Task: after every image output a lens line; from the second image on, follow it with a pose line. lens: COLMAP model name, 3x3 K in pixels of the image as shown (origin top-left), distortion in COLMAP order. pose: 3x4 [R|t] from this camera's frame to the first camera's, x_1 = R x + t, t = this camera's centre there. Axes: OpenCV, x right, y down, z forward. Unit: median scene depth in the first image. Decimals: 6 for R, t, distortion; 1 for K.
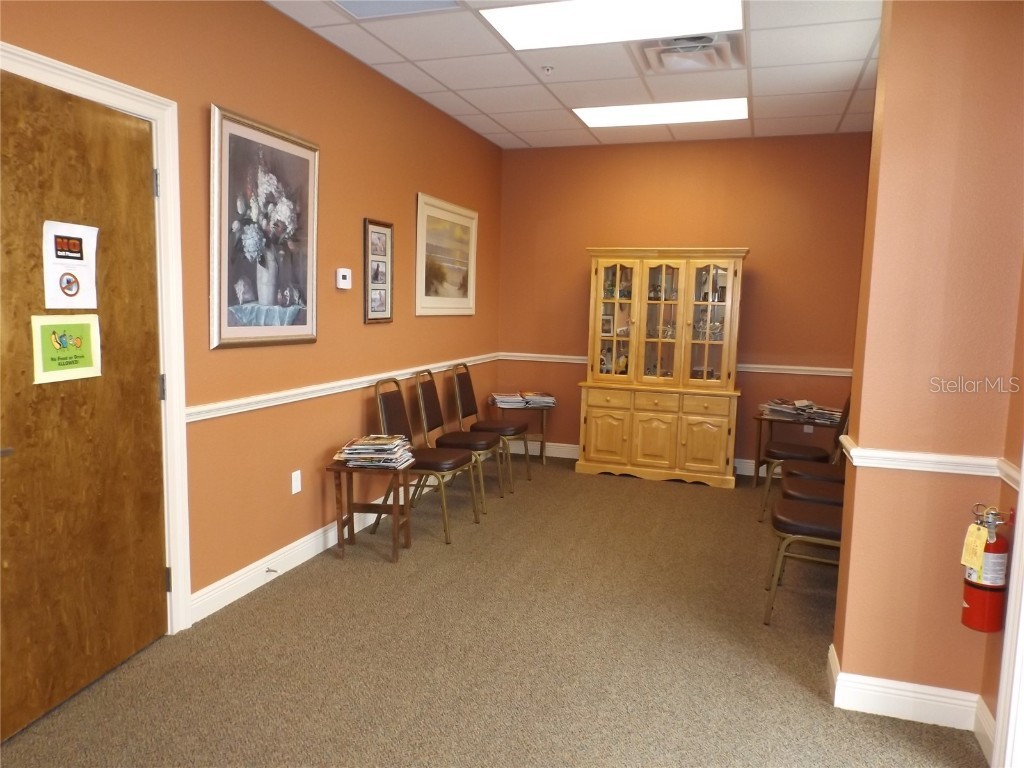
lens RADIAL K [[746.7, 0, 509.8], [0, 746.7, 384.5], [0, 0, 1]] dist [0.026383, -0.017832]
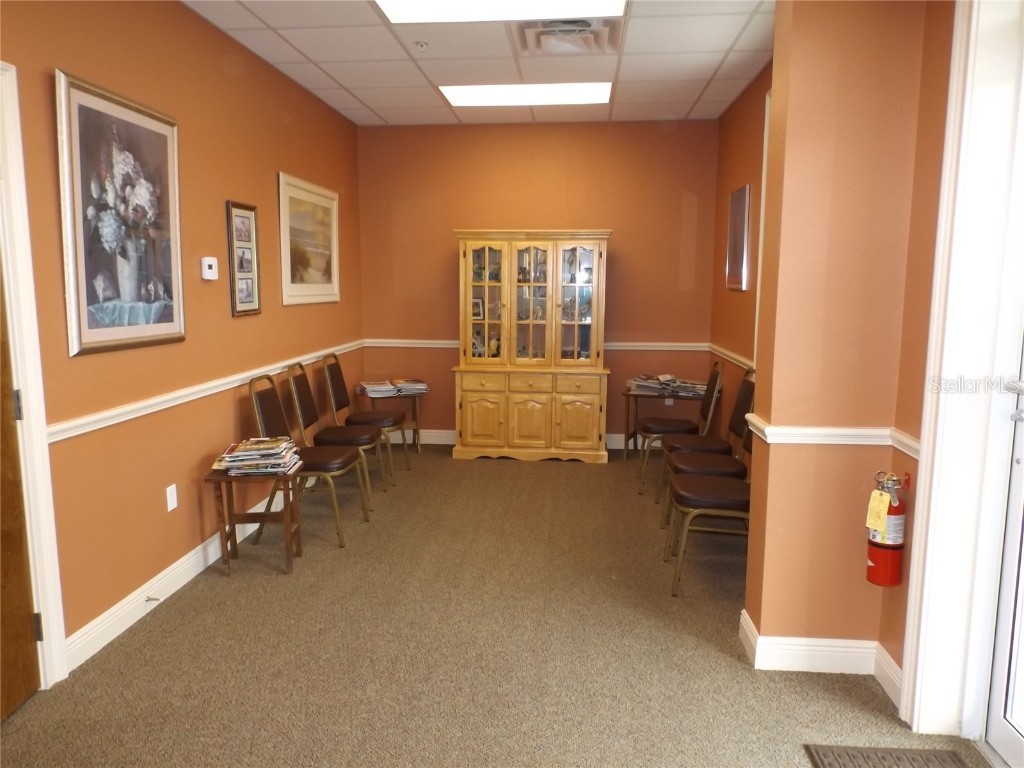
lens RADIAL K [[746.7, 0, 509.8], [0, 746.7, 384.5], [0, 0, 1]] dist [0.026383, -0.017832]
pose [[0.973286, -0.052130, 0.223598, -0.095257], [0.045180, 0.998327, 0.036087, -0.021654], [-0.225105, -0.025021, 0.974013, 0.039651]]
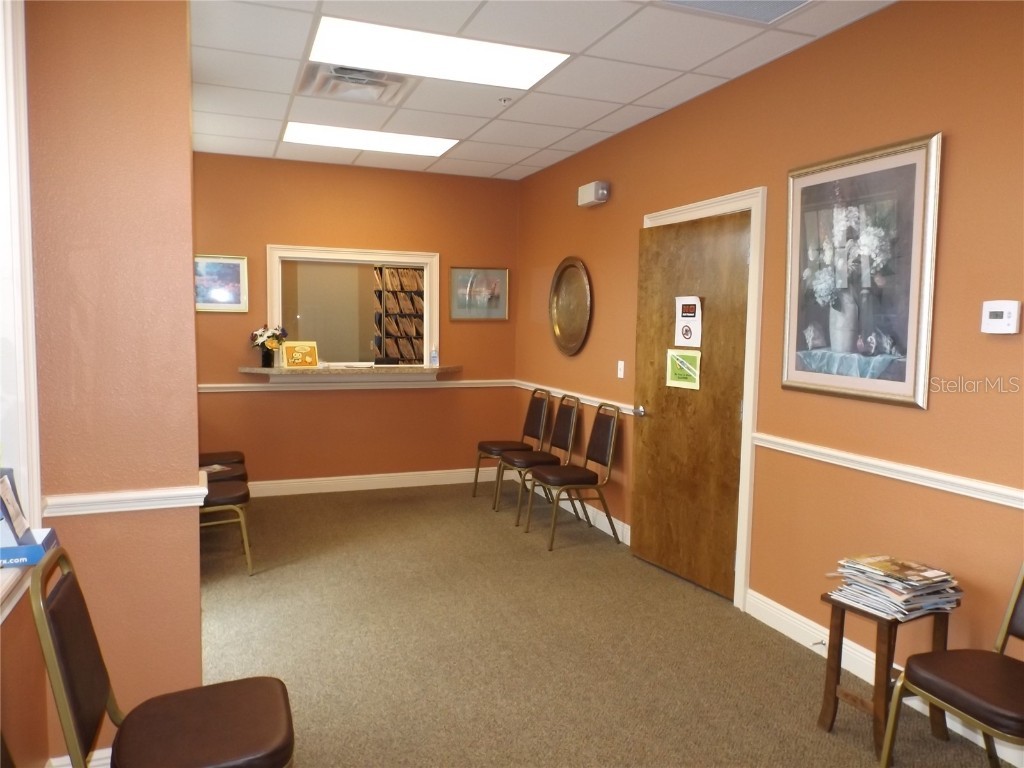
lens RADIAL K [[746.7, 0, 509.8], [0, 746.7, 384.5], [0, 0, 1]] dist [0.026383, -0.017832]
pose [[-0.774707, 0.020773, -0.631979, 0.573389], [-0.100661, 0.982663, 0.155695, -0.173031], [0.624257, 0.184234, -0.759185, 1.483172]]
